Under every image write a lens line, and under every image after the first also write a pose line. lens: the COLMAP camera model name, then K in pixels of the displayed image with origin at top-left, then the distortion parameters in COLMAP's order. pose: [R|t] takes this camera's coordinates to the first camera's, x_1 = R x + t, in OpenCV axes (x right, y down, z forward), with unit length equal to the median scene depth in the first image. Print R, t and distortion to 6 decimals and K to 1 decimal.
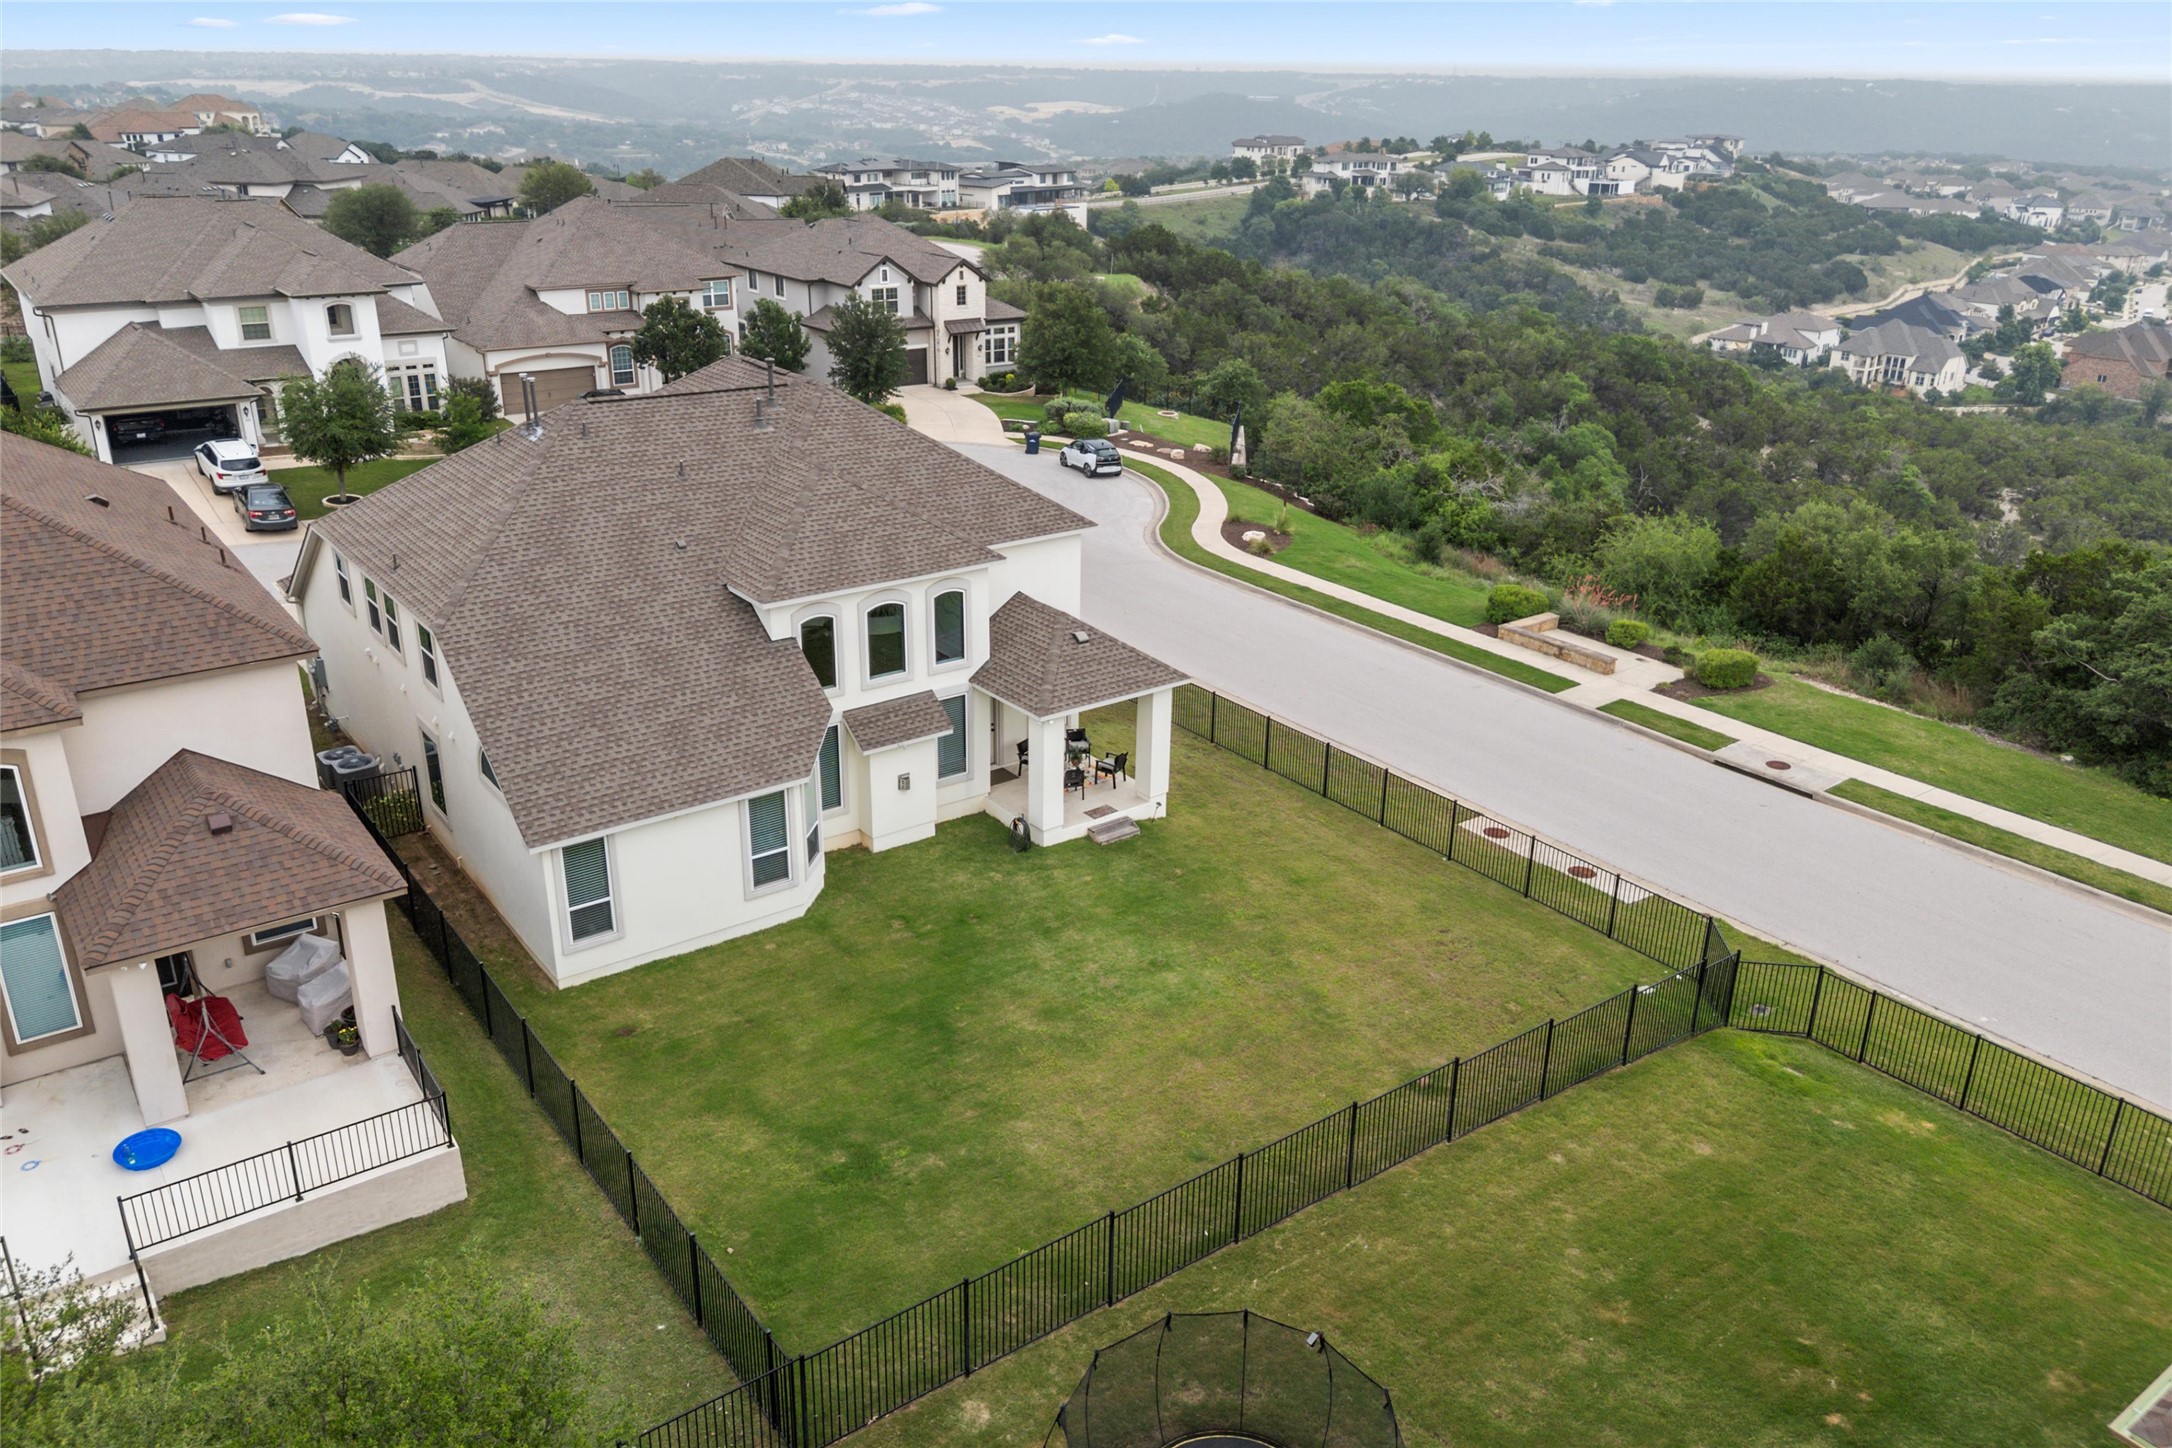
lens RADIAL K [[1595.6, 0, 1094.8], [0, 1595.6, 693.5], [0, 0, 1]] dist [0.044892, -0.045137]
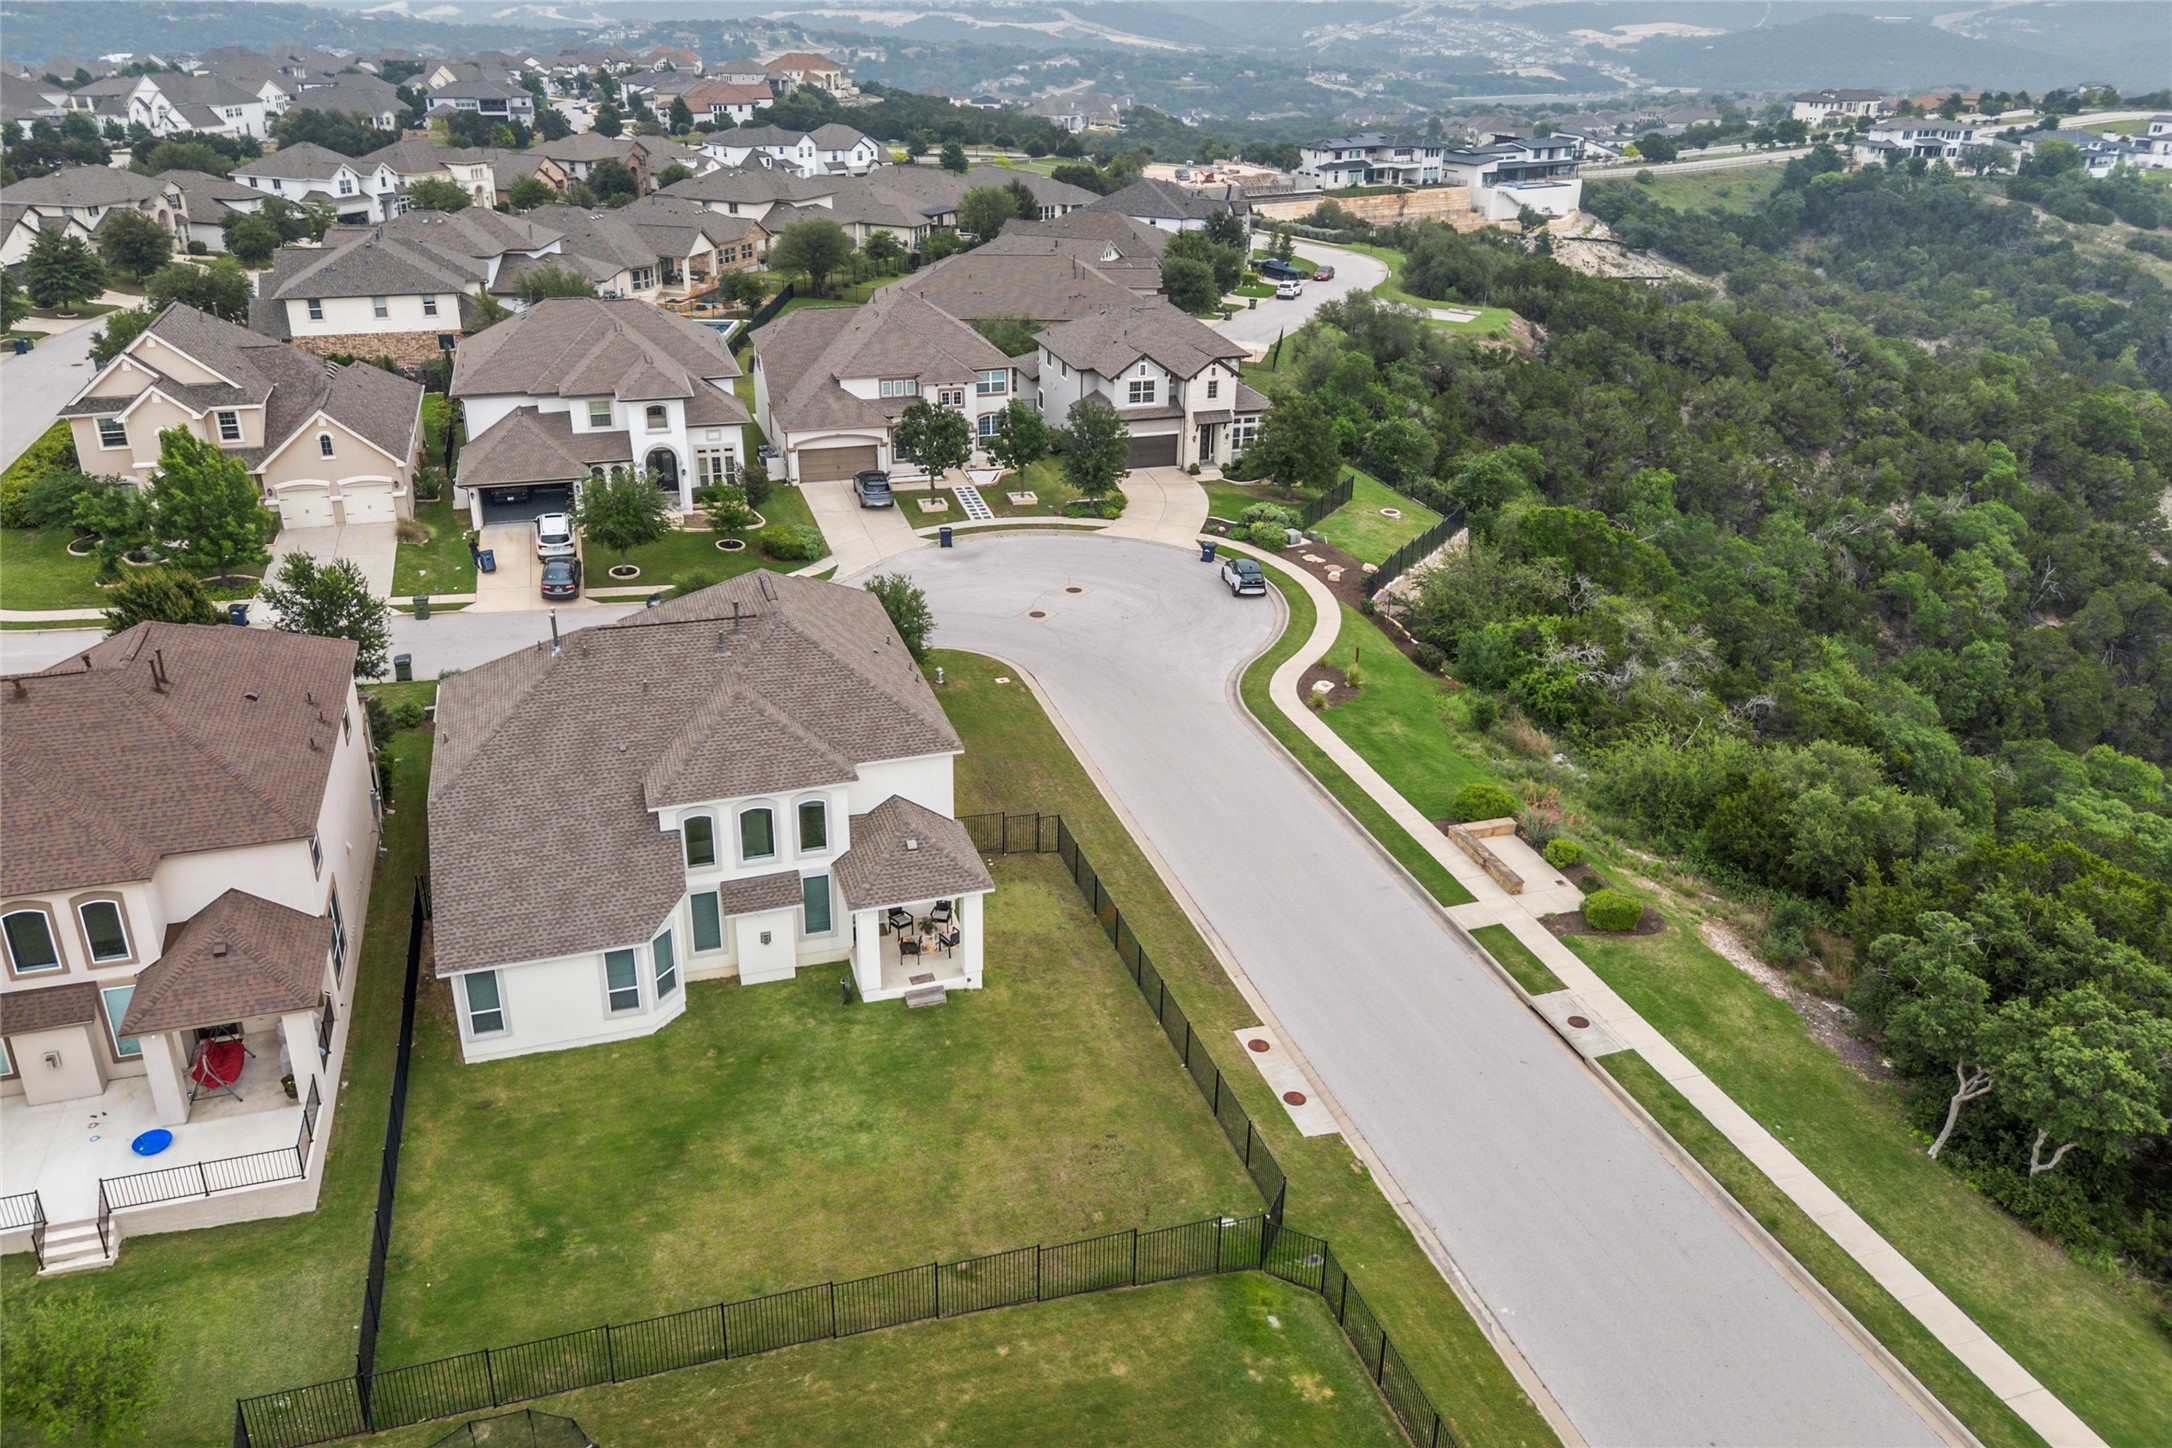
lens RADIAL K [[1598.0, 0, 1080.3], [0, 1598.0, 684.4], [0, 0, 1]] dist [0.070346, -0.095847]
pose [[0.943257, 0.123202, -0.308362, 0.192831], [-0.112399, 0.992268, 0.052630, -0.095264], [0.312462, -0.014984, 0.949812, -0.071714]]
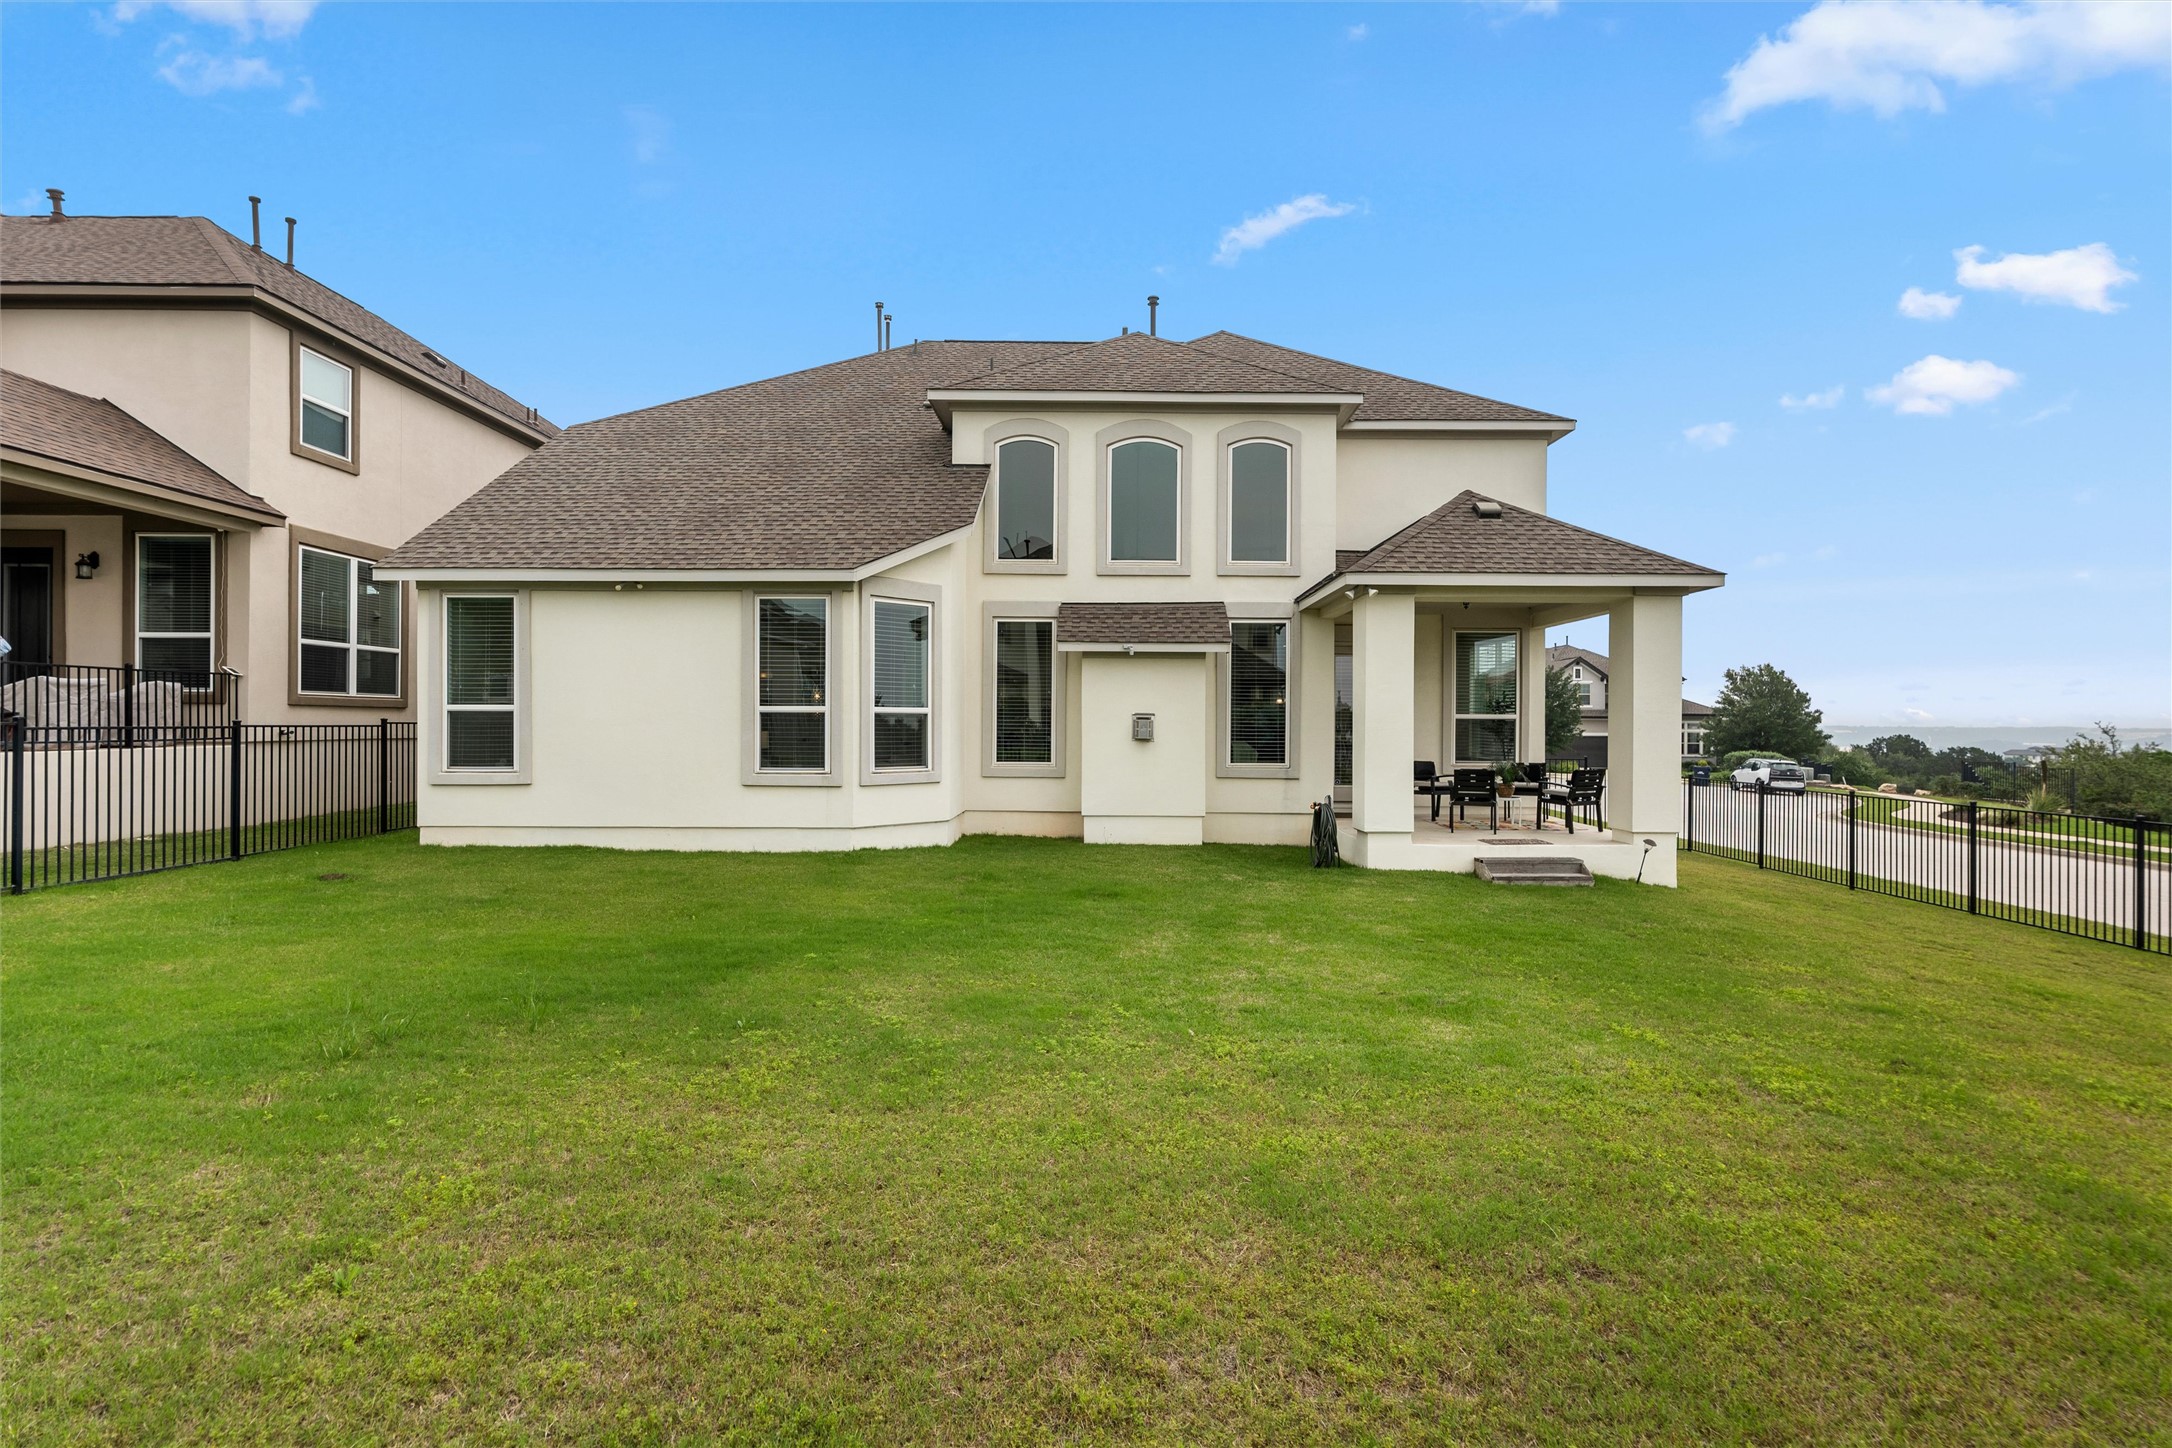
lens RADIAL K [[1015.1, 0, 1099.0], [0, 1015.1, 722.6], [0, 0, 1]] dist [0.003911, 0.000070]
pose [[0.797233, -0.009157, -0.603603, 0.036668], [-0.211301, 0.932399, -0.293230, 0.062903], [0.565484, 0.361315, 0.741404, 0.262785]]
